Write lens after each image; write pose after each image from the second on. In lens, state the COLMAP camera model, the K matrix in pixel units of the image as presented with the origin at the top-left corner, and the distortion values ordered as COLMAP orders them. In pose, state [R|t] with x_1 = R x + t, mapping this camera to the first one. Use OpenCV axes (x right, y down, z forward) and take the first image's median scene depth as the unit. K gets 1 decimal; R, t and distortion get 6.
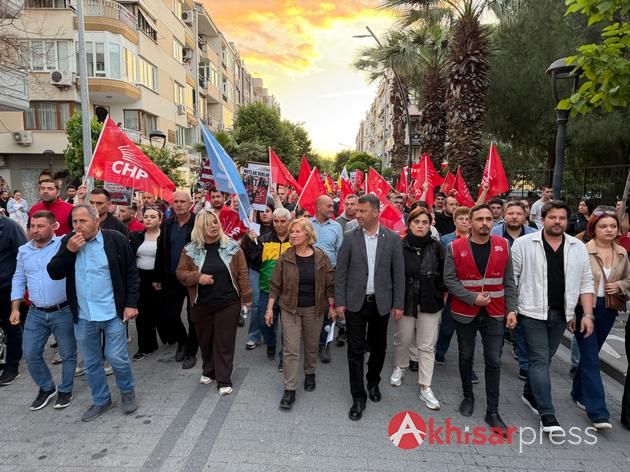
lens RADIAL K [[438.1, 0, 313.7], [0, 438.1, 245.4], [0, 0, 1]] dist [-0.000038, -0.006642]
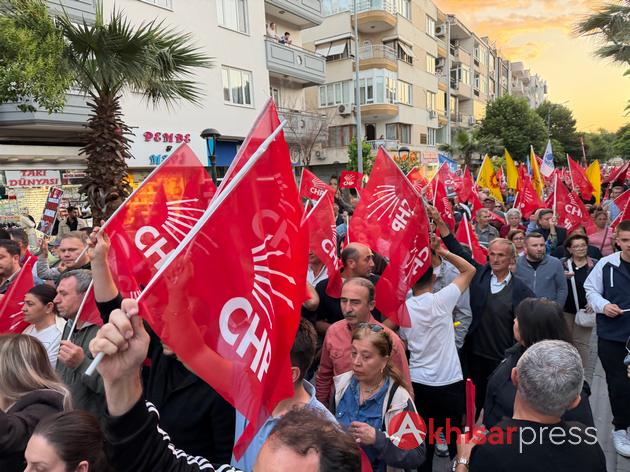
lens RADIAL K [[443.0, 0, 312.7], [0, 443.0, 239.6], [0, 0, 1]] dist [0.083359, -0.115575]
pose [[0.834536, 0.014741, -0.550756, 0.115718], [-0.008682, 0.999870, 0.013606, 0.017169], [0.550885, -0.006573, 0.834555, -0.222112]]
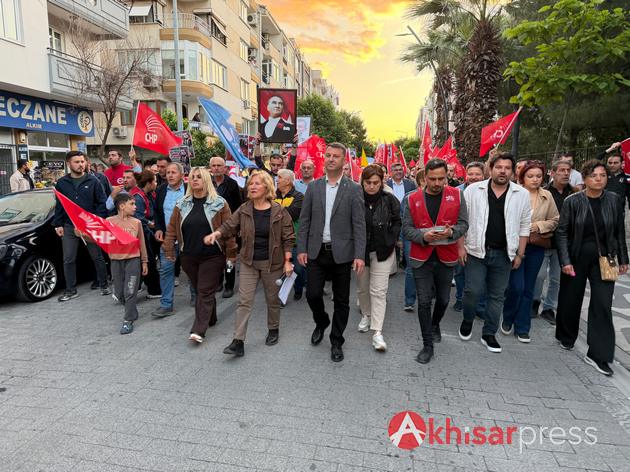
lens RADIAL K [[438.1, 0, 313.7], [0, 438.1, 245.4], [0, 0, 1]] dist [-0.000038, -0.006642]
pose [[0.990477, 0.014145, -0.136951, 0.033599], [-0.010729, 0.999613, 0.025650, 0.027843], [0.137261, -0.023936, 0.990246, -0.120821]]
